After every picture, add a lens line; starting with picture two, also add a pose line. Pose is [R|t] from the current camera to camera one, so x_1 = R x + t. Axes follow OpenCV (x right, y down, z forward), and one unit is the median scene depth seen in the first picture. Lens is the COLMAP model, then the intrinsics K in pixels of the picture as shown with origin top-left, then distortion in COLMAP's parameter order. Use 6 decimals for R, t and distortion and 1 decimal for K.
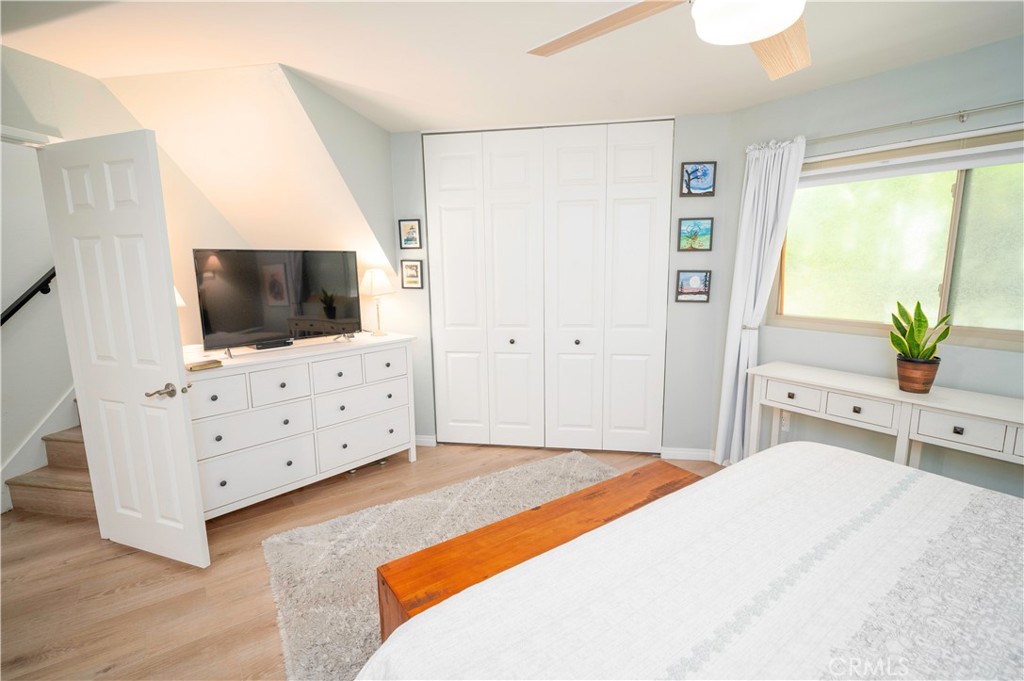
lens RADIAL K [[473.8, 0, 514.0], [0, 473.8, 338.7], [0, 0, 1]] dist [-0.009955, -0.000699]
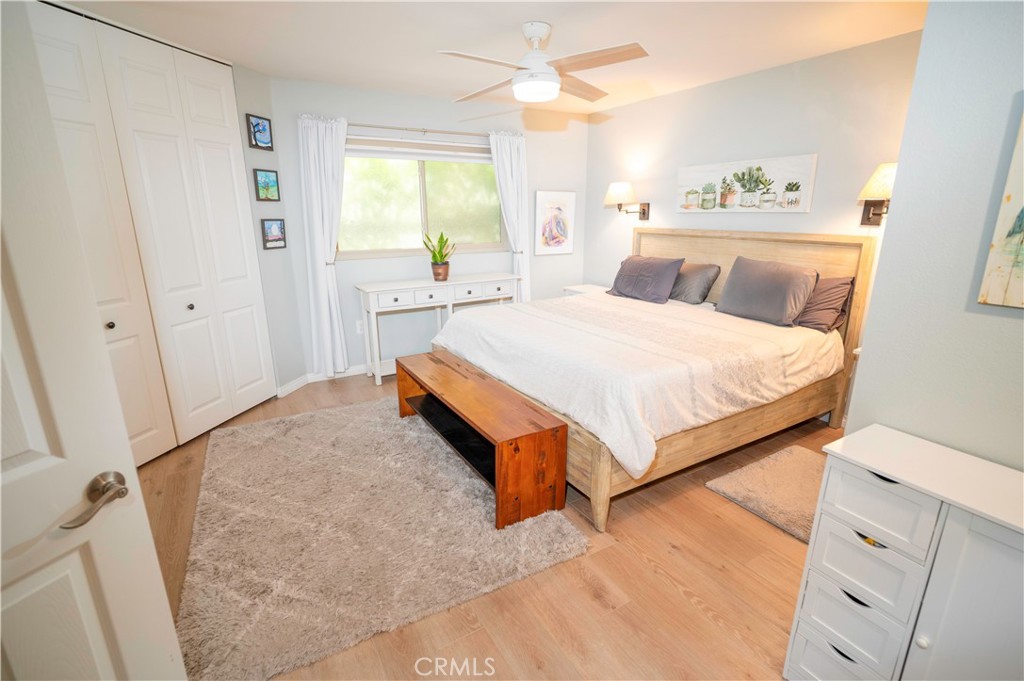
lens RADIAL K [[473.8, 0, 514.0], [0, 473.8, 338.7], [0, 0, 1]] dist [-0.009955, -0.000699]
pose [[0.071503, -0.248737, 0.965928, -0.719024], [0.170214, 0.957245, 0.233900, -0.040497], [-0.982809, 0.147690, 0.110784, 0.377028]]
